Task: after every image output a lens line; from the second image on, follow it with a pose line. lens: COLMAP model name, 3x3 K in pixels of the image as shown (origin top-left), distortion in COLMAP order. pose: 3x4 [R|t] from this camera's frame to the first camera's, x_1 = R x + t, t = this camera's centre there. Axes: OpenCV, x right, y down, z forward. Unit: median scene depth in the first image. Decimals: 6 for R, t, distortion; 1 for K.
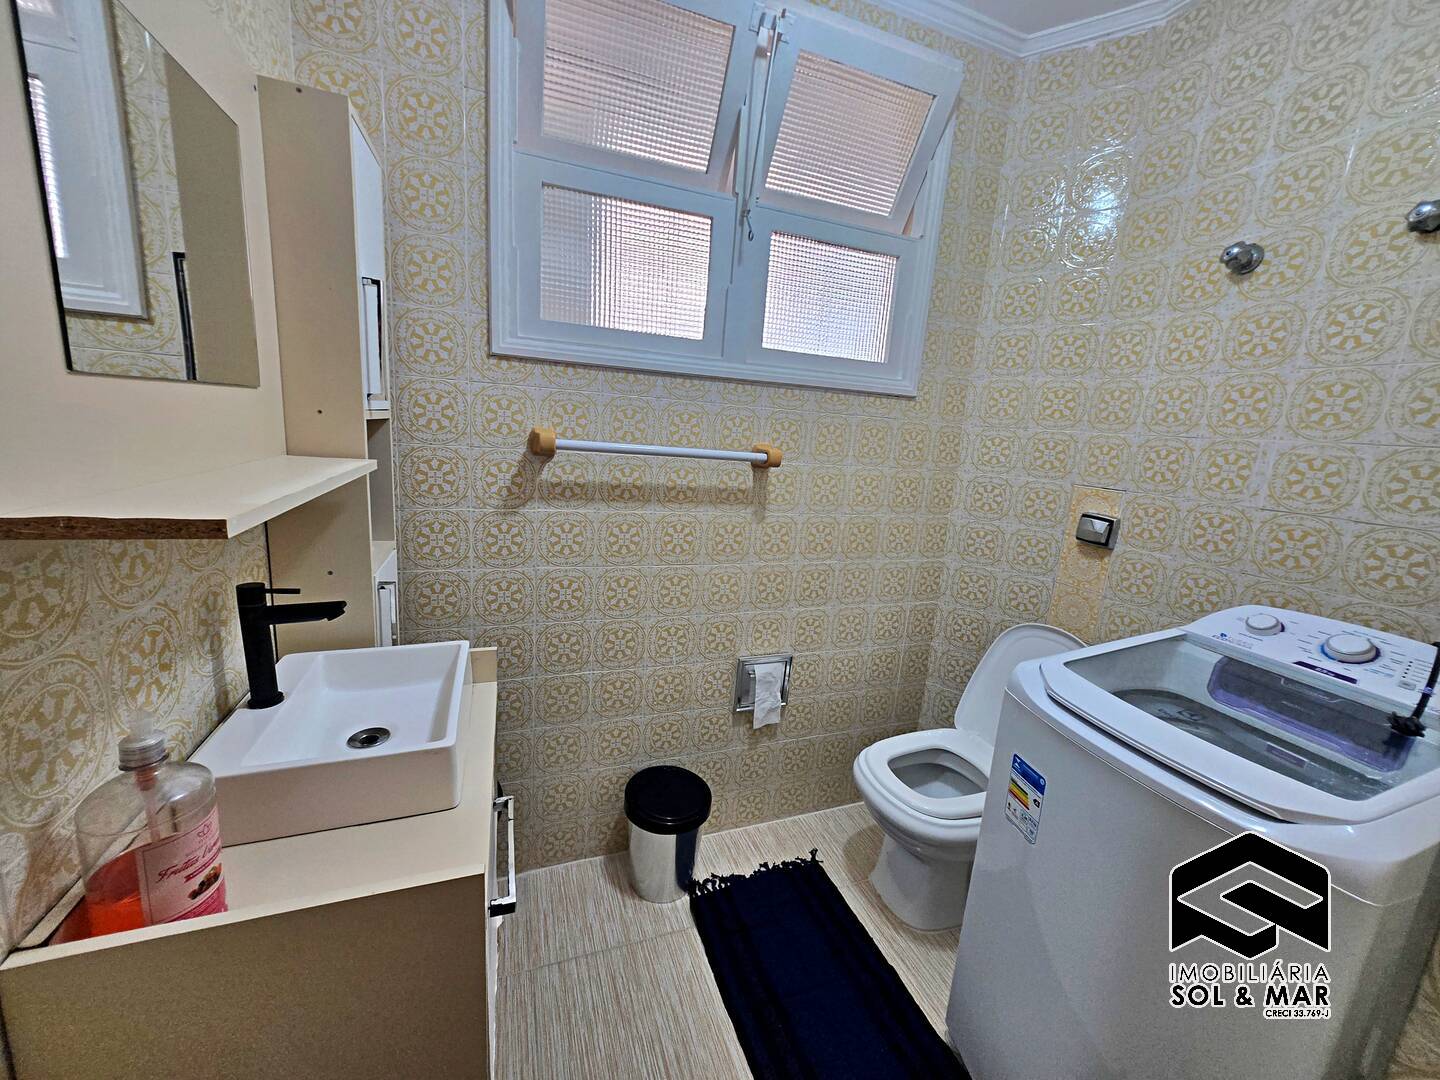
lens RADIAL K [[569.1, 0, 726.9], [0, 569.1, 532.4], [0, 0, 1]] dist [0.001494, 0.001197]
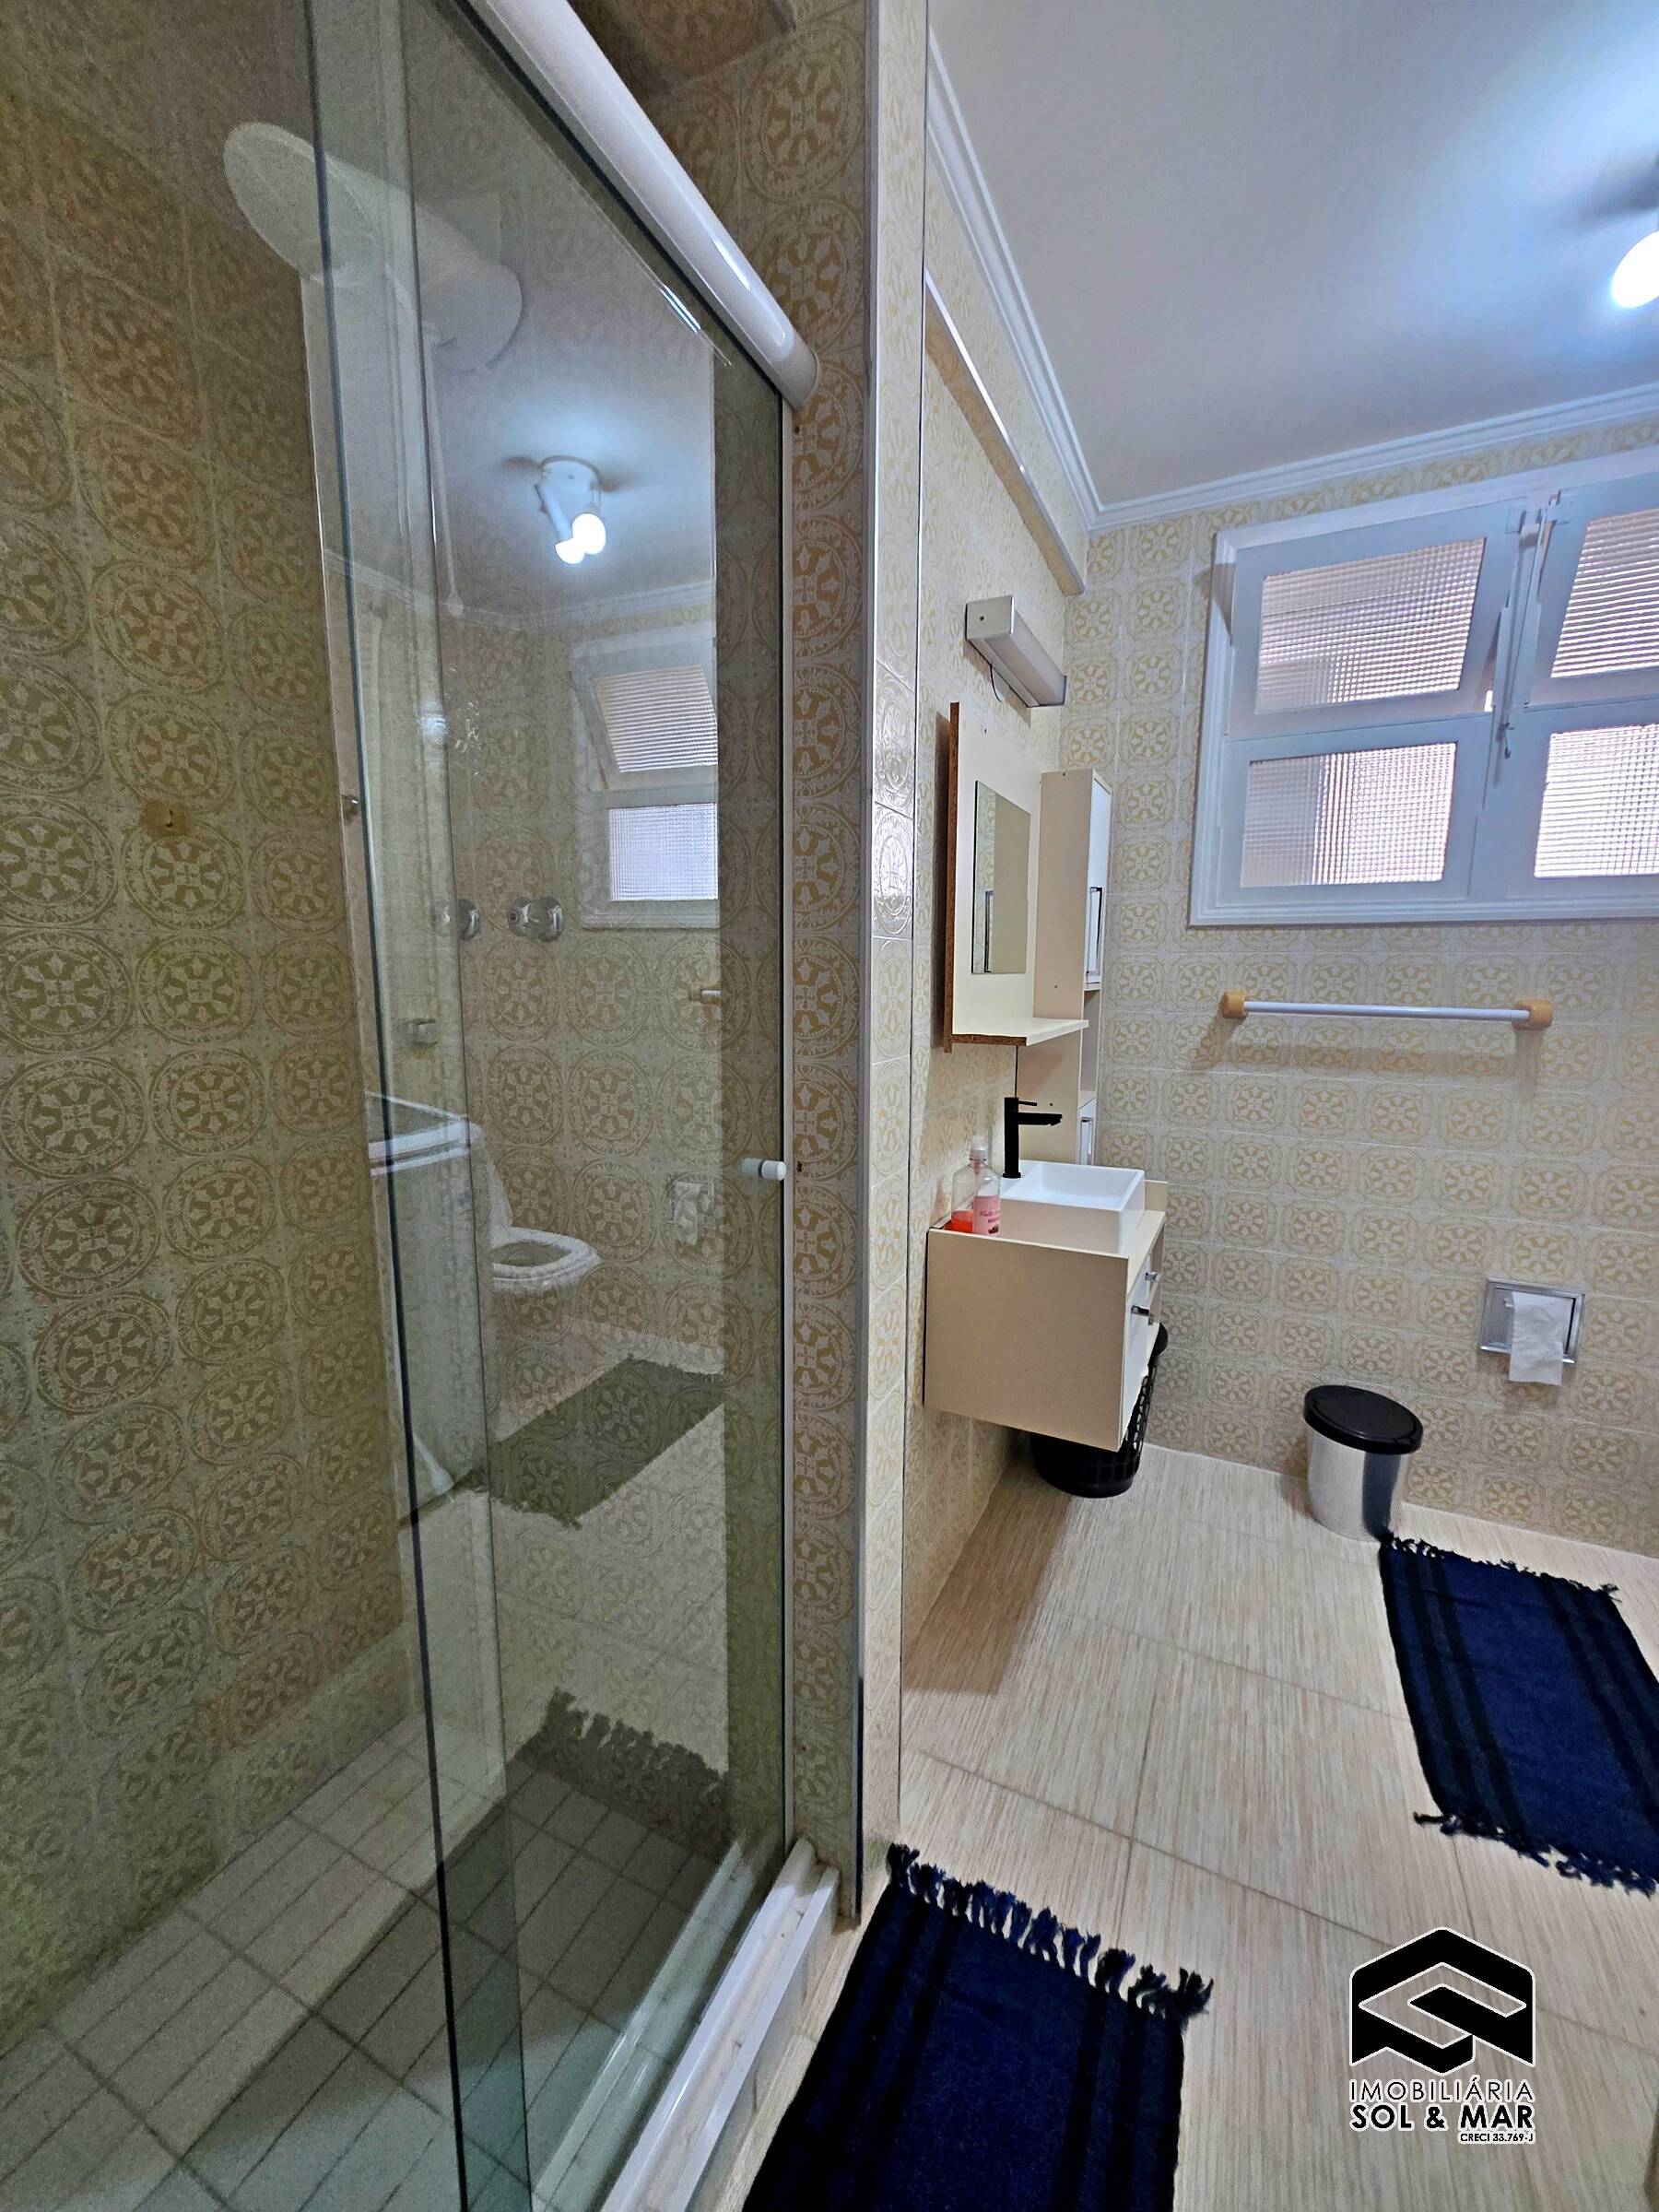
lens RADIAL K [[874.2, 0, 835.2], [0, 874.2, 1097.2], [0, 0, 1]] dist [0.001494, 0.001197]
pose [[0.680289, 0.040144, -0.731844, 0.329410], [-0.091784, 0.995305, -0.030722, 0.114164], [0.727175, 0.088071, 0.680779, -0.548451]]
